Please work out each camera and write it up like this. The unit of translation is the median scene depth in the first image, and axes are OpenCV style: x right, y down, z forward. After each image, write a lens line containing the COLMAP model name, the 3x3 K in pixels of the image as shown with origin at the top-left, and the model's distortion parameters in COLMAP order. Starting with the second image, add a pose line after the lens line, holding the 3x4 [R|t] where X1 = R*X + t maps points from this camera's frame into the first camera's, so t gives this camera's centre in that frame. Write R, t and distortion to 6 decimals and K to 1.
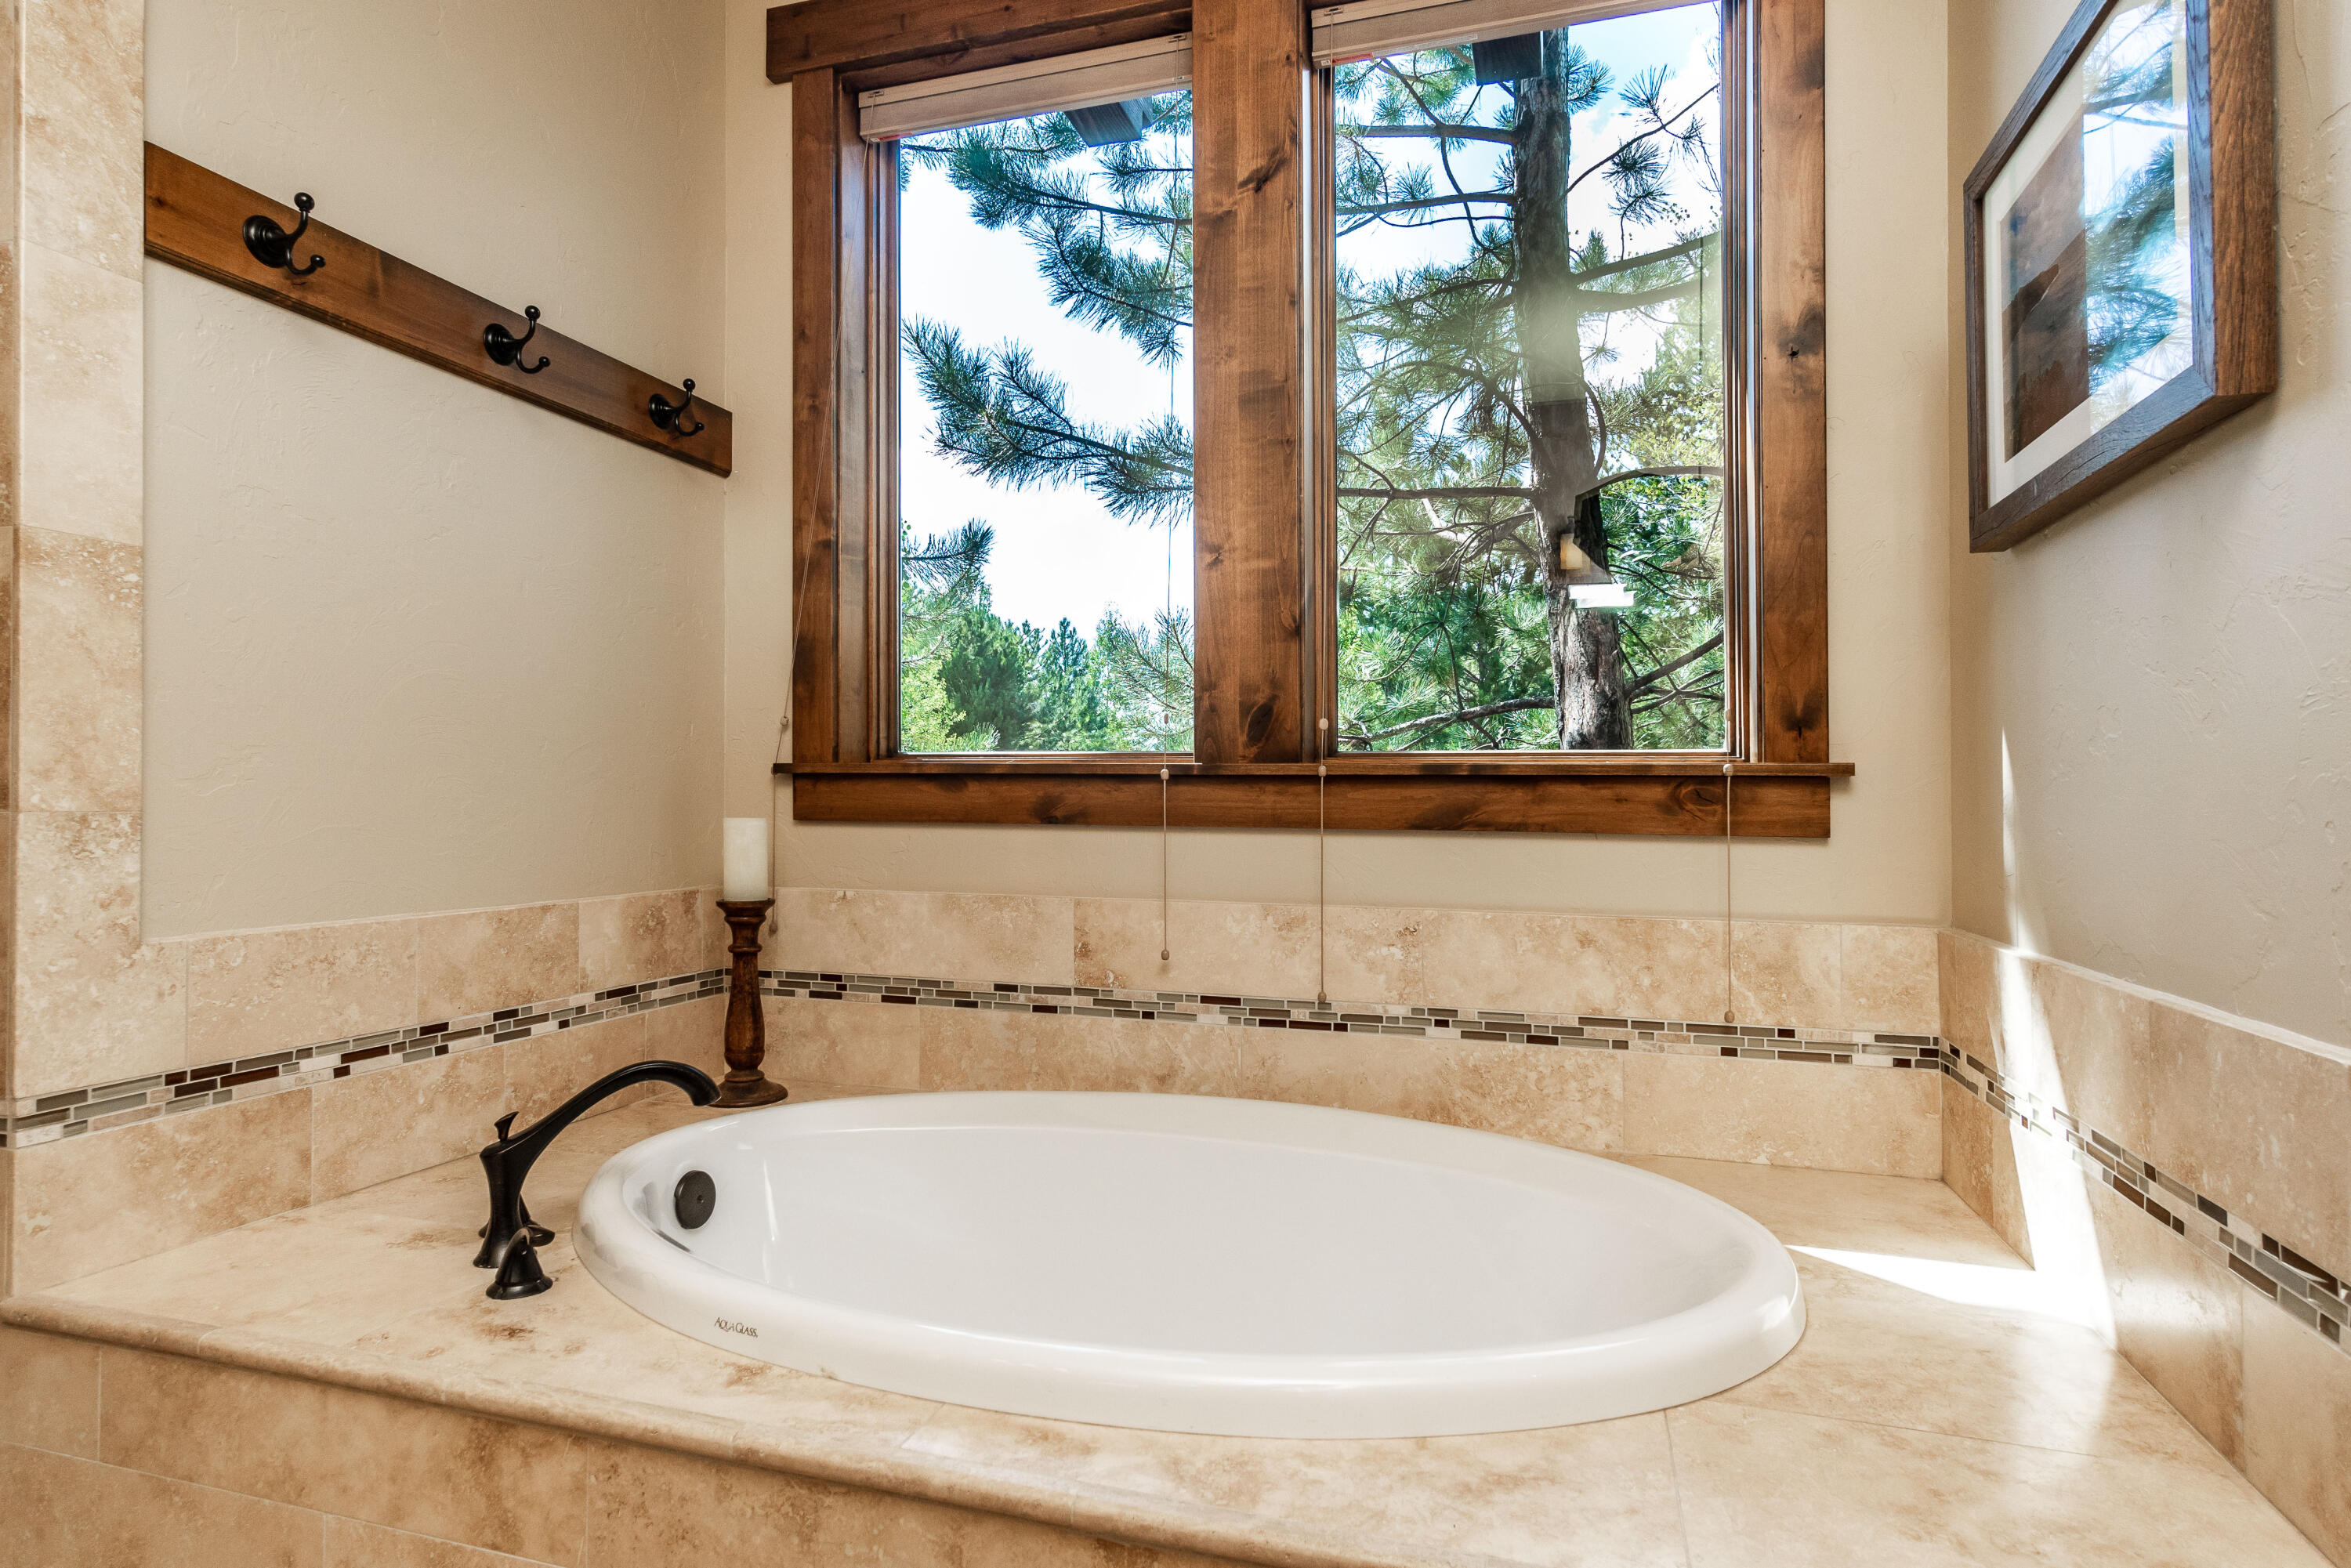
lens RADIAL K [[1252.3, 0, 1176.3], [0, 1252.3, 793.6], [0, 0, 1]] dist [0.006149, 0.002230]
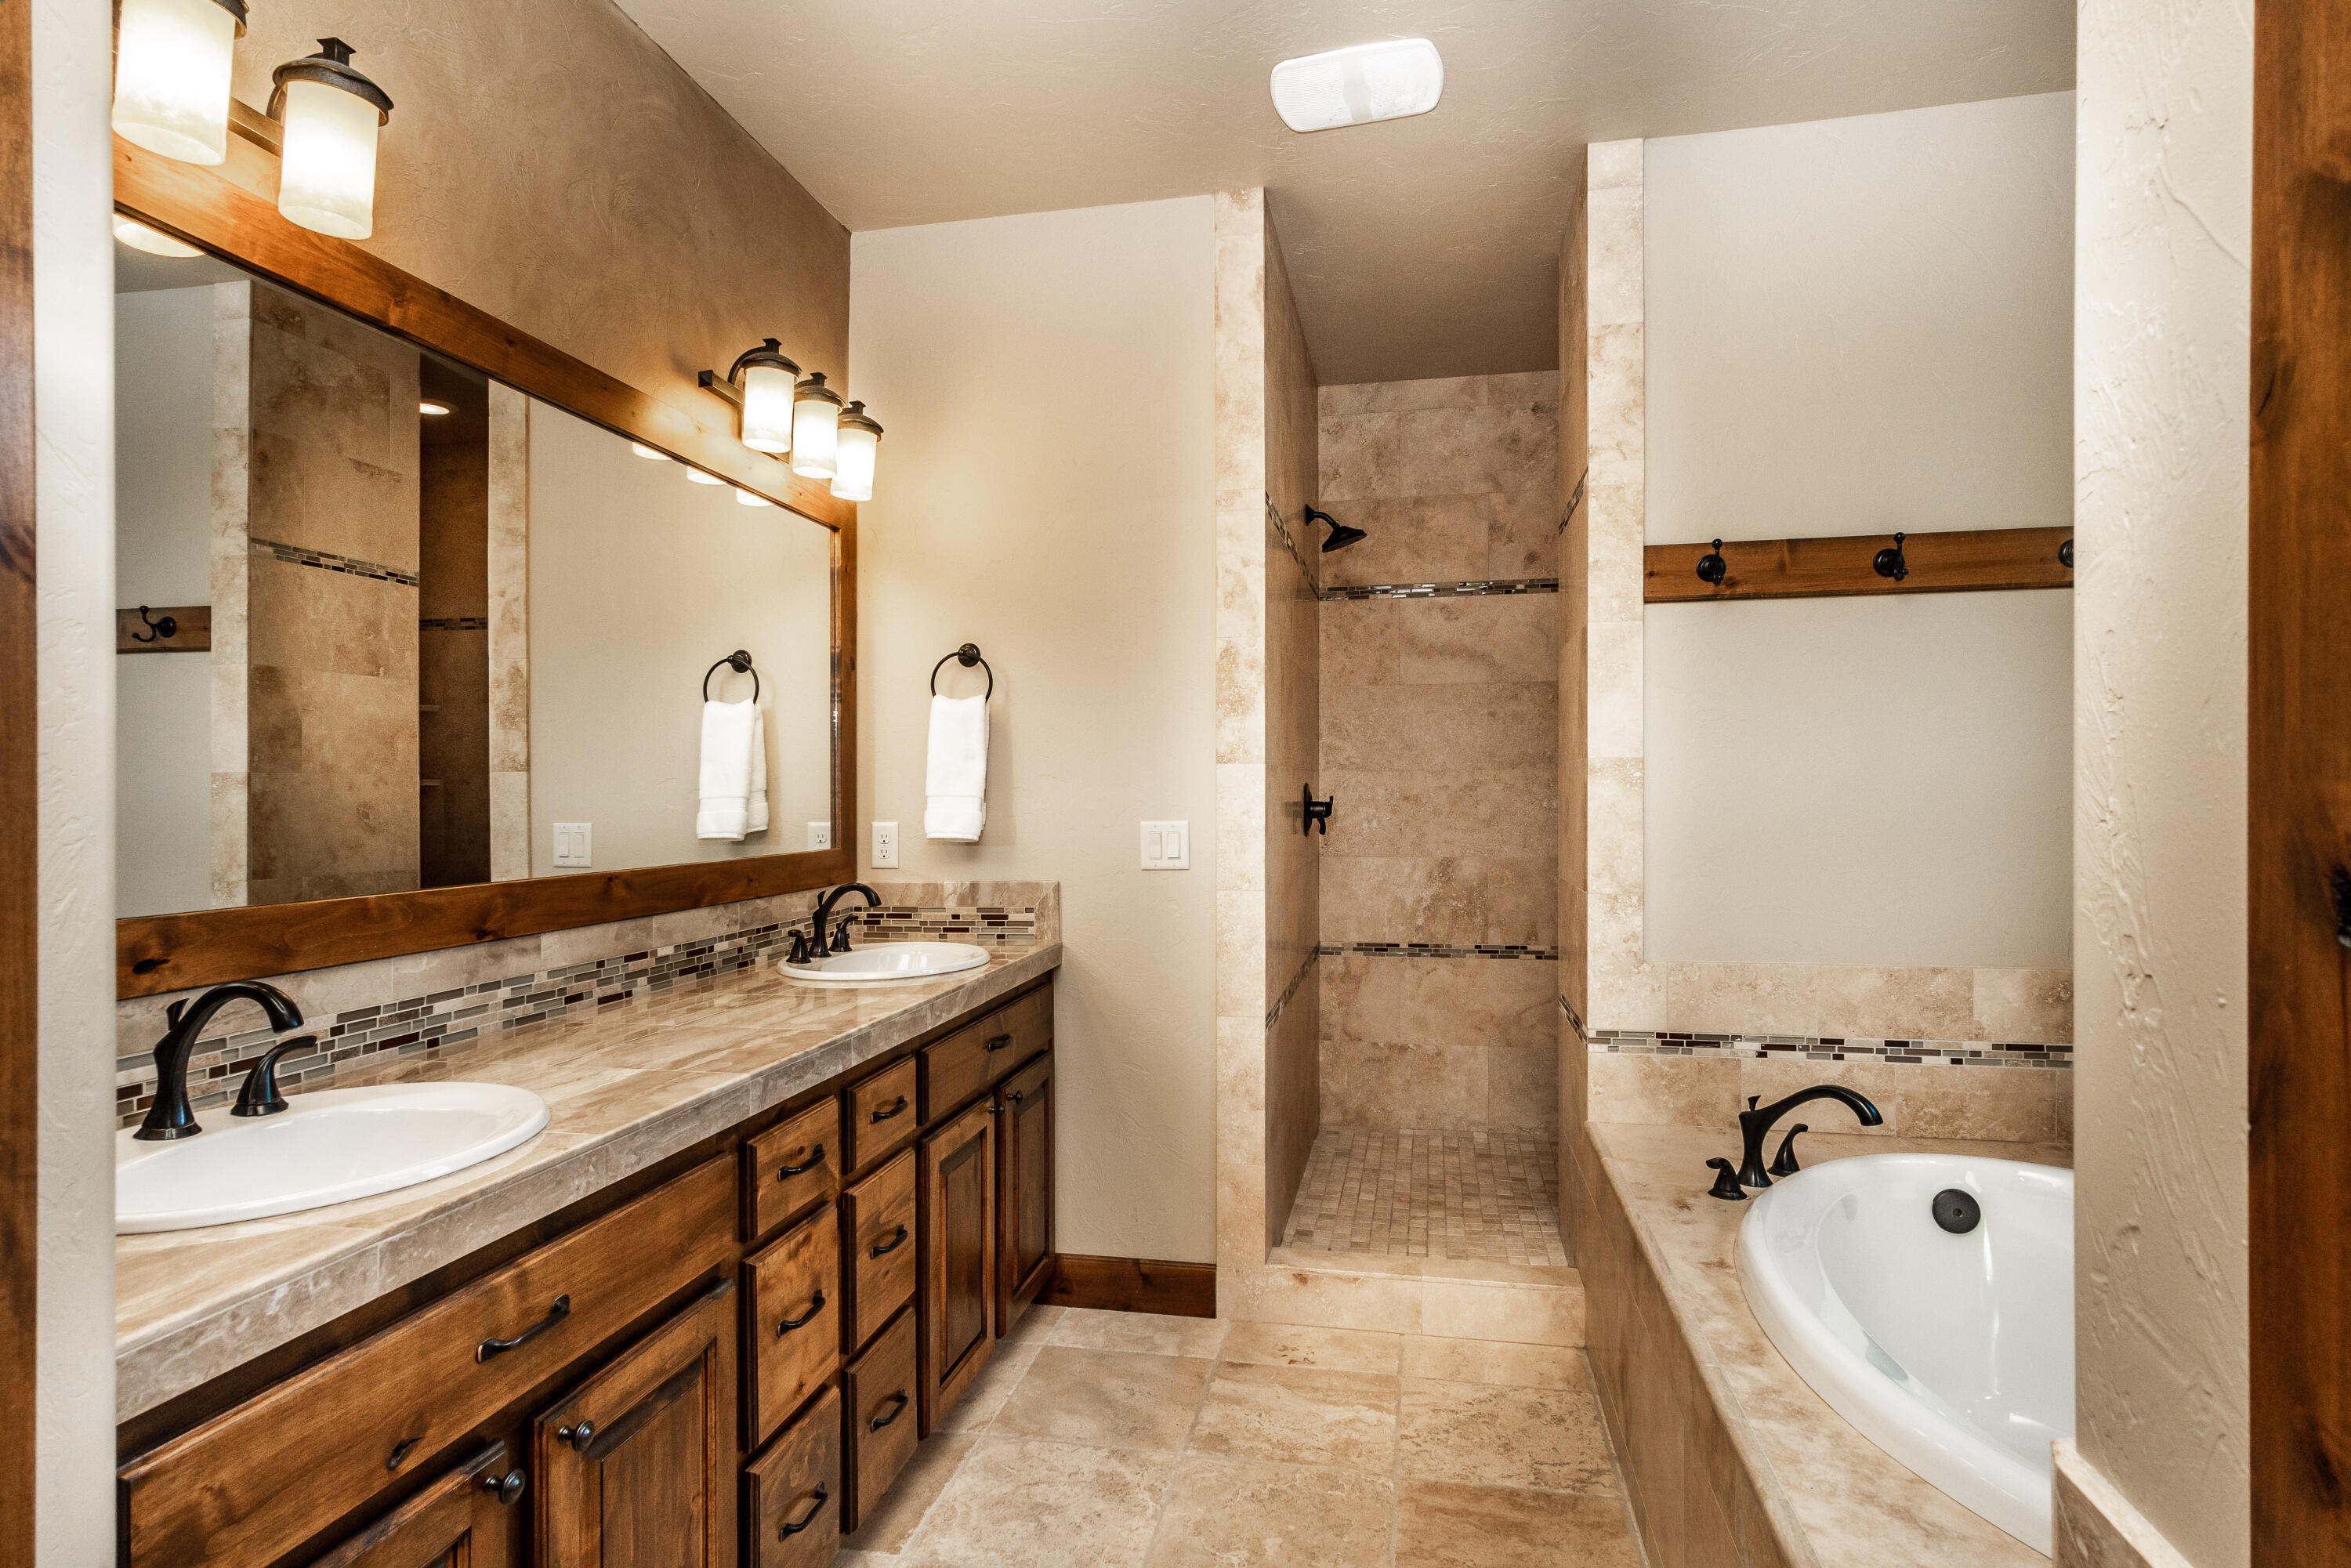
lens RADIAL K [[1252.3, 0, 1174.5], [0, 1252.3, 789.5], [0, 0, 1]] dist [0.006149, 0.002230]
pose [[0.105991, -0.008698, -0.994329, 0.942102], [0.015890, 0.999849, -0.007053, -0.133343], [0.994240, -0.015052, 0.106114, 0.072618]]
